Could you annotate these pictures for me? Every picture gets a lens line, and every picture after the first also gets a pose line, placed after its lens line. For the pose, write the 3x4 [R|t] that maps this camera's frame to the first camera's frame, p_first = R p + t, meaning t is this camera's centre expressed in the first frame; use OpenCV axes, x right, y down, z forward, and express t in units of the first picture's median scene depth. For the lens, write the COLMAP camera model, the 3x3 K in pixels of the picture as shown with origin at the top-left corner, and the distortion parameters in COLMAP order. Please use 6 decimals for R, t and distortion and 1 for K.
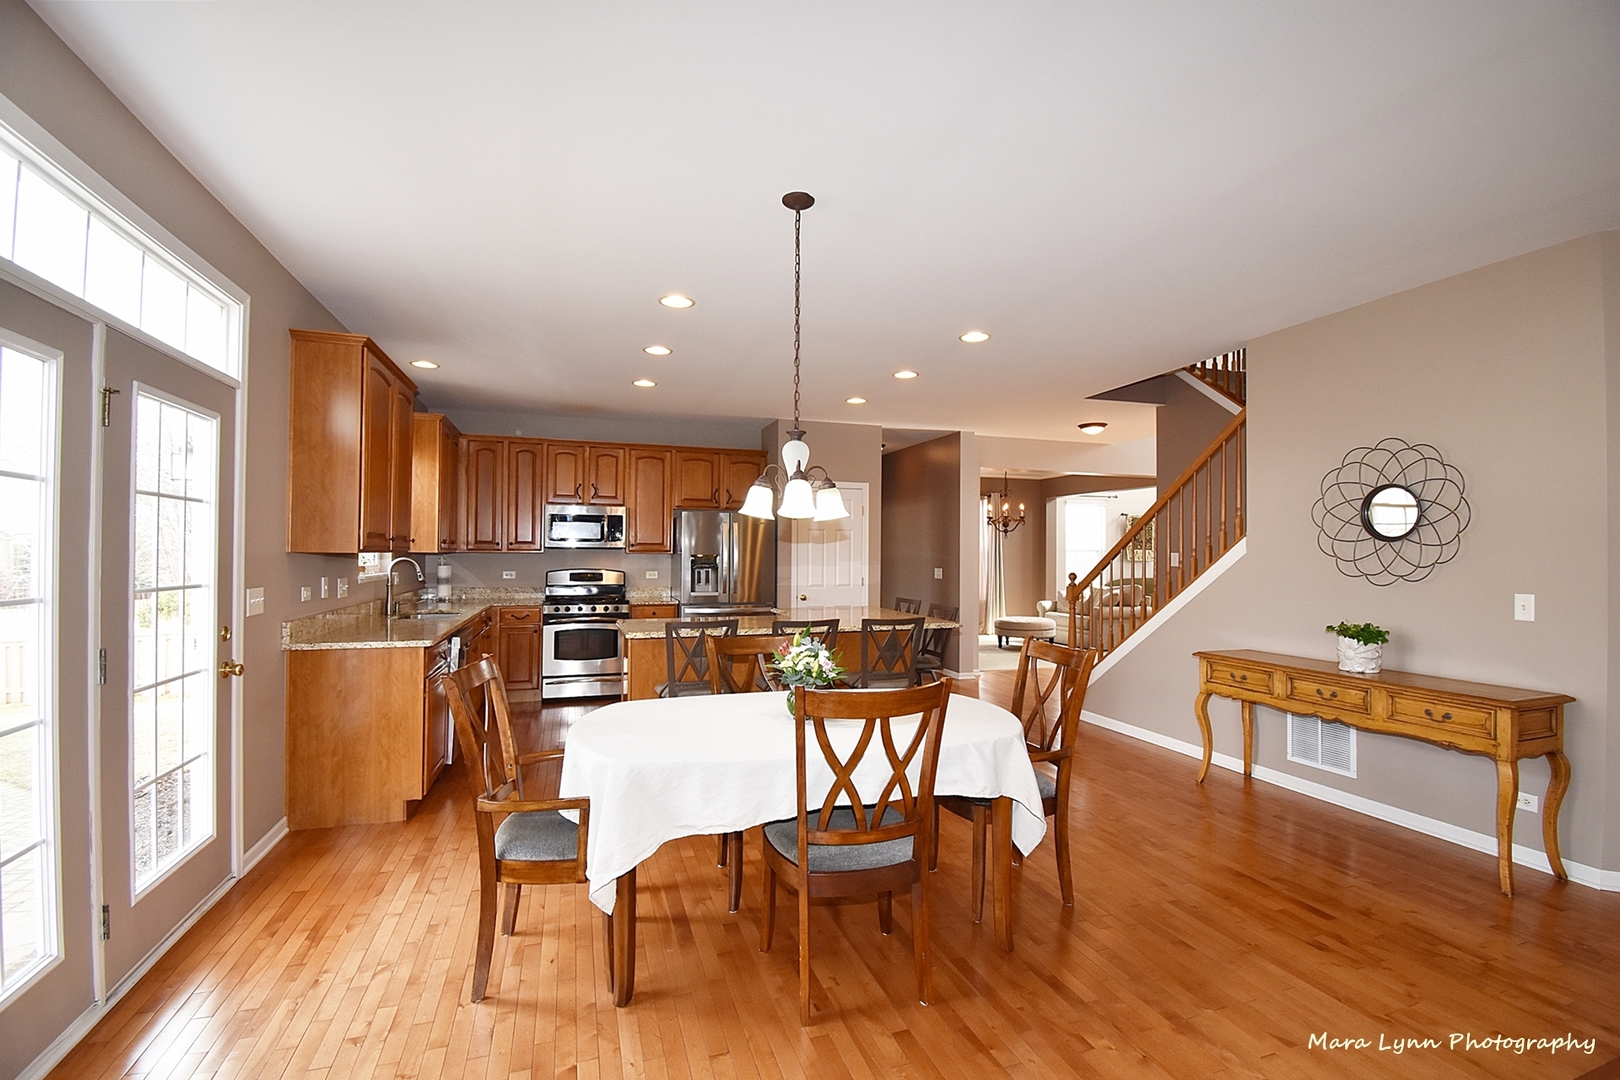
lens RADIAL K [[716.8, 0, 817.5], [0, 716.8, 546.3], [0, 0, 1]] dist [0.015955, -0.022355]
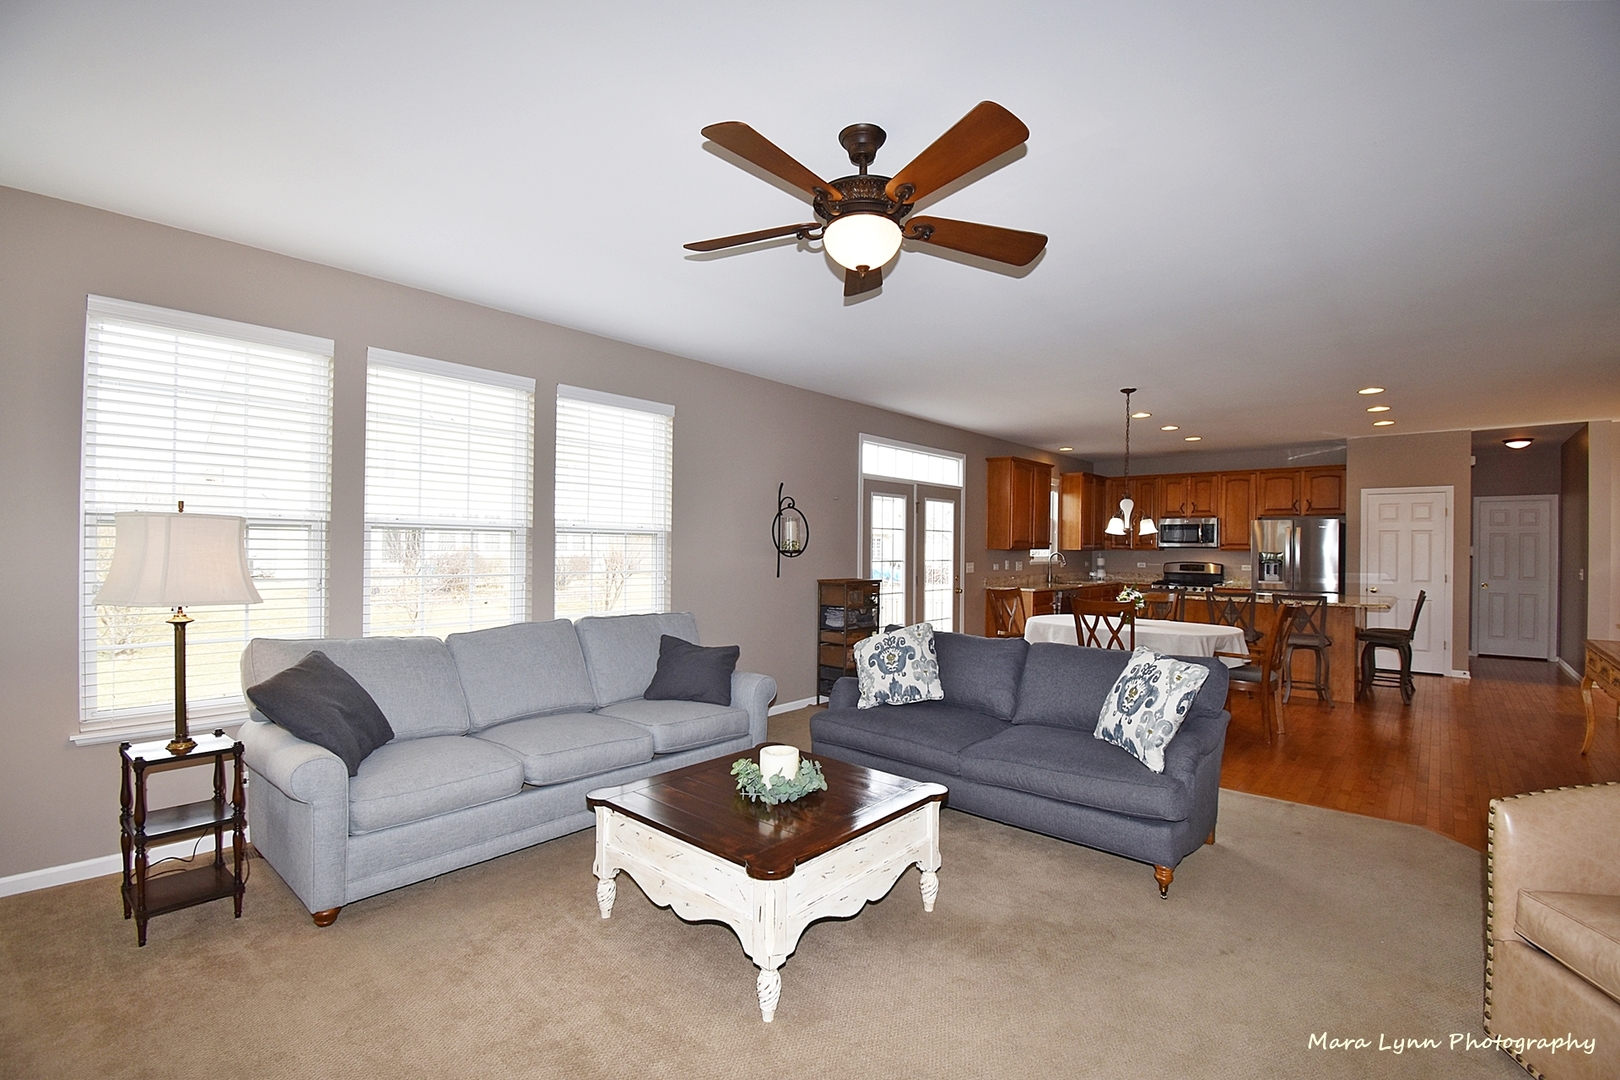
lens RADIAL K [[716.8, 0, 817.5], [0, 716.8, 546.3], [0, 0, 1]] dist [0.015955, -0.022355]
pose [[0.504267, -0.001847, -0.863546, 1.245824], [0.003029, 0.999995, -0.000371, -0.002942], [0.863542, -0.002429, 0.504271, -0.837077]]
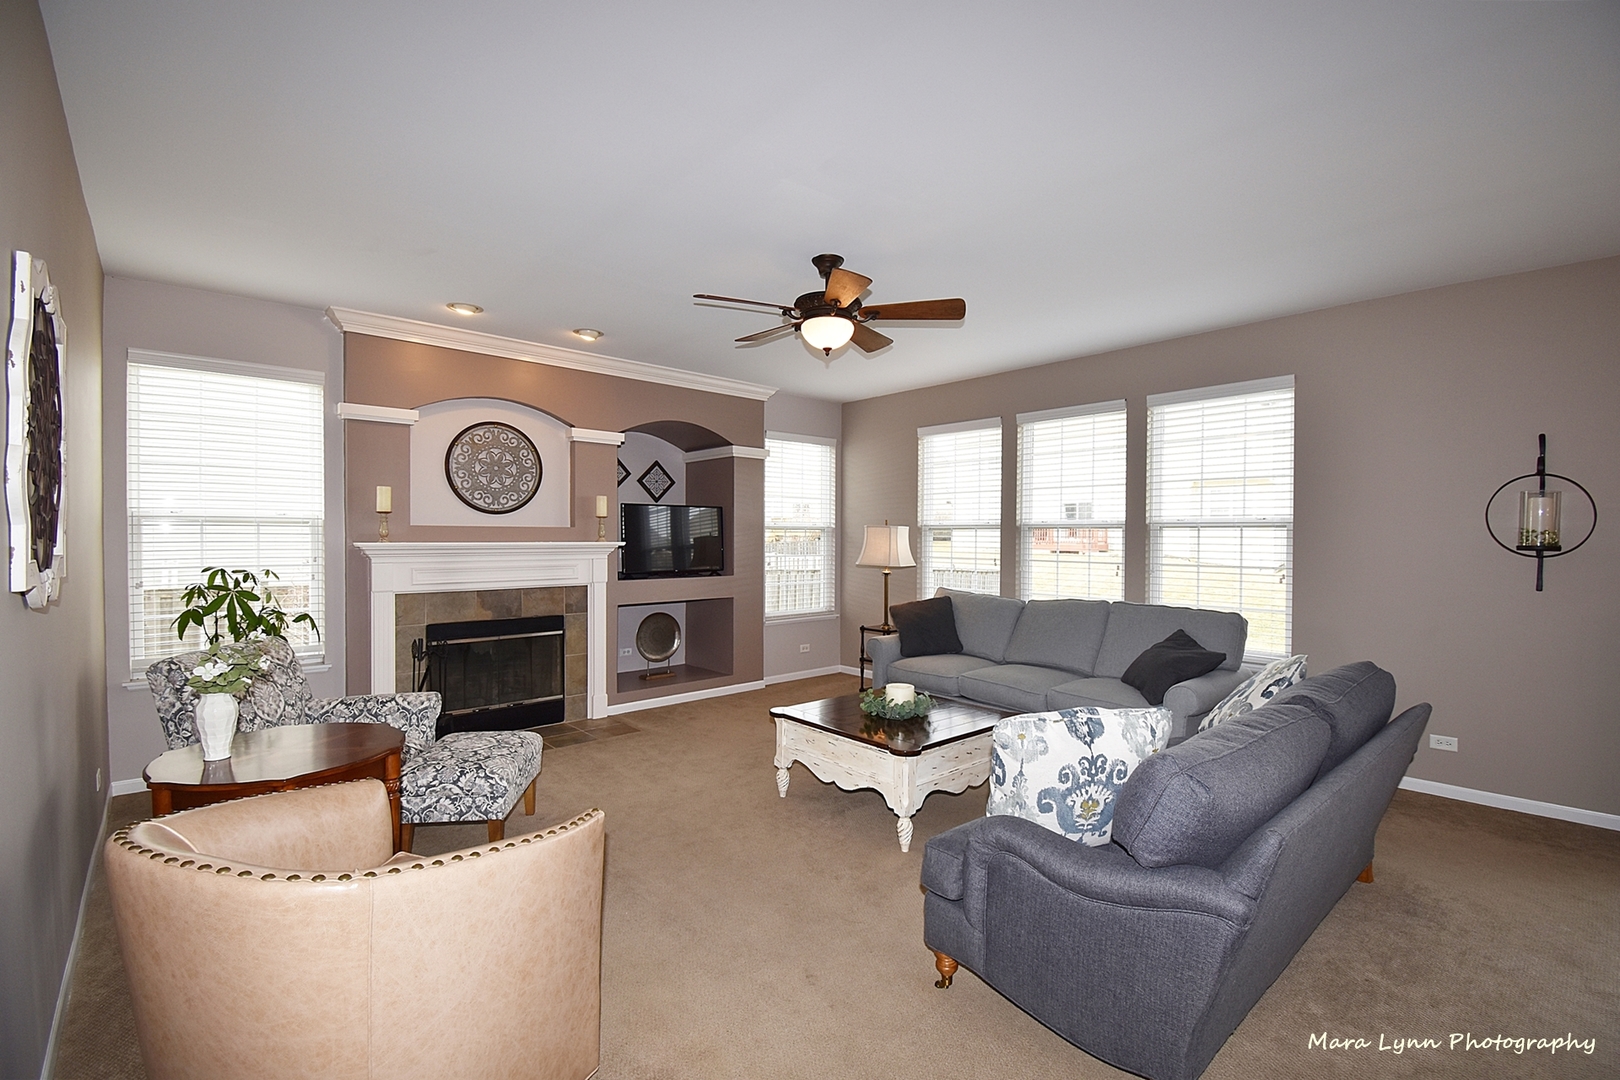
lens RADIAL K [[716.8, 0, 817.5], [0, 716.8, 546.3], [0, 0, 1]] dist [0.015955, -0.022355]
pose [[-0.924137, -0.004918, -0.382029, 1.055357], [-0.006038, 0.999980, 0.001734, 0.011285], [0.382013, 0.003909, -0.924149, 0.661701]]
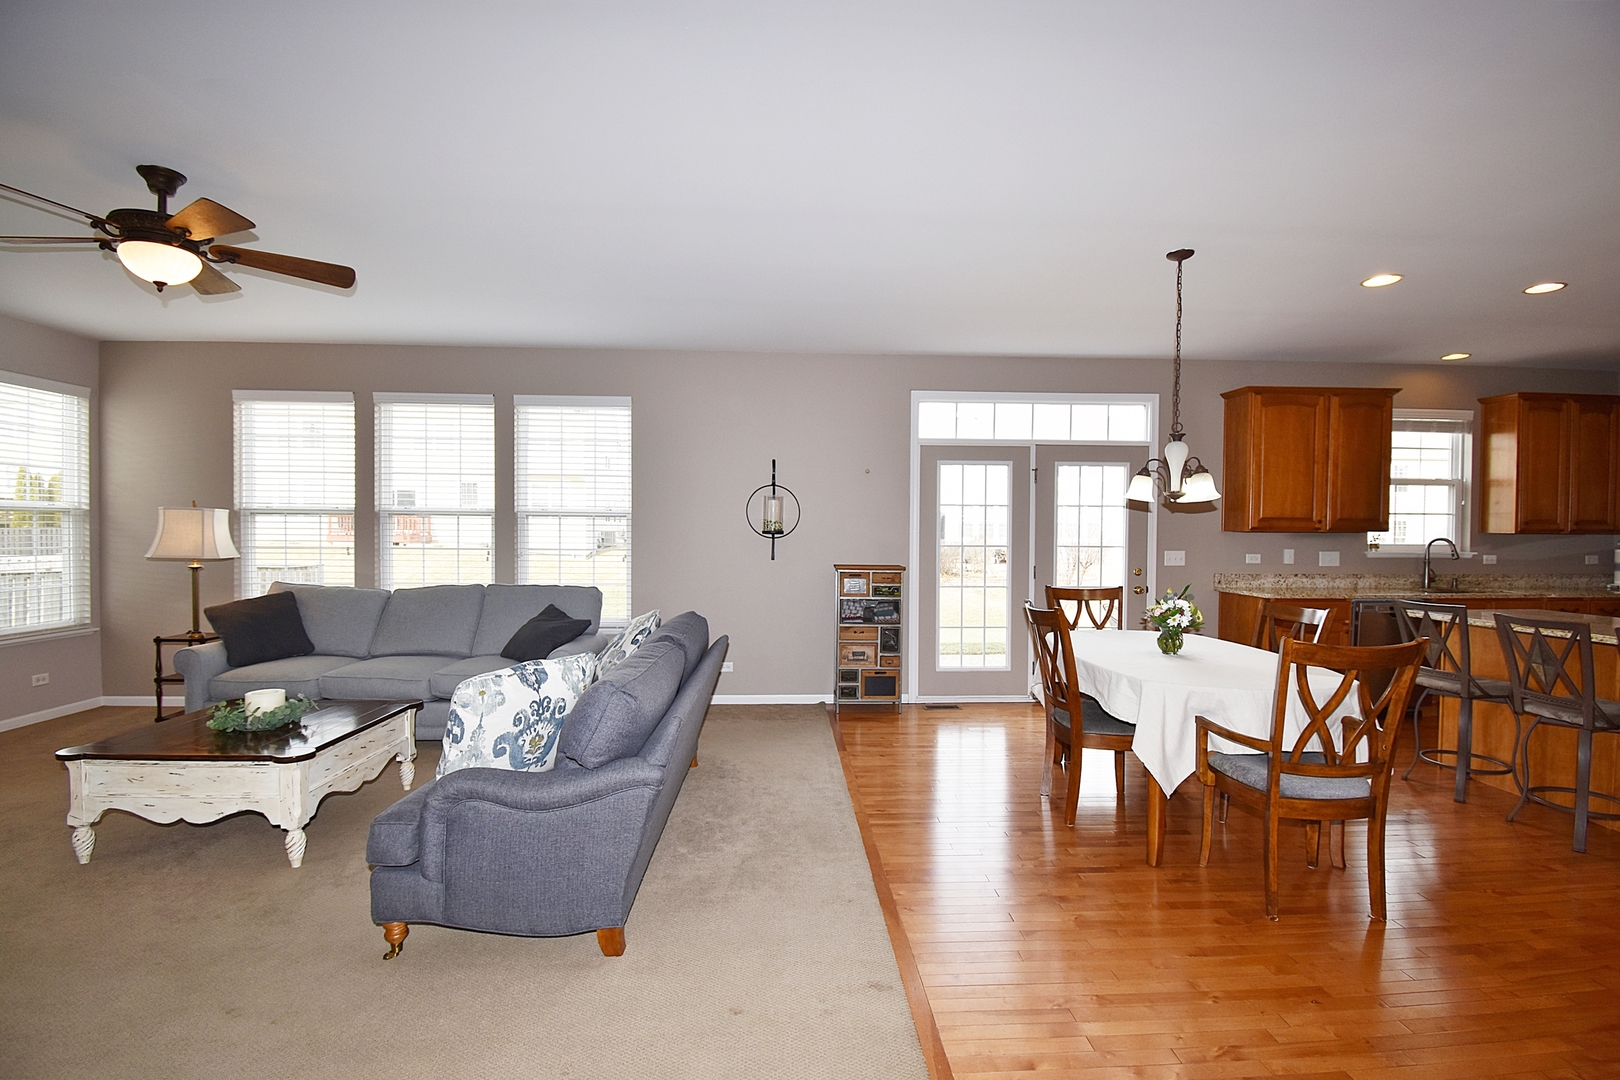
lens RADIAL K [[744.1, 0, 823.2], [0, 744.1, 547.7], [0, 0, 1]] dist [0.025221, -0.029180]
pose [[-0.276482, 0.010747, -0.960959, 1.311035], [0.001599, 0.999941, 0.010723, 0.028033], [0.961018, 0.001428, -0.276483, 0.686423]]
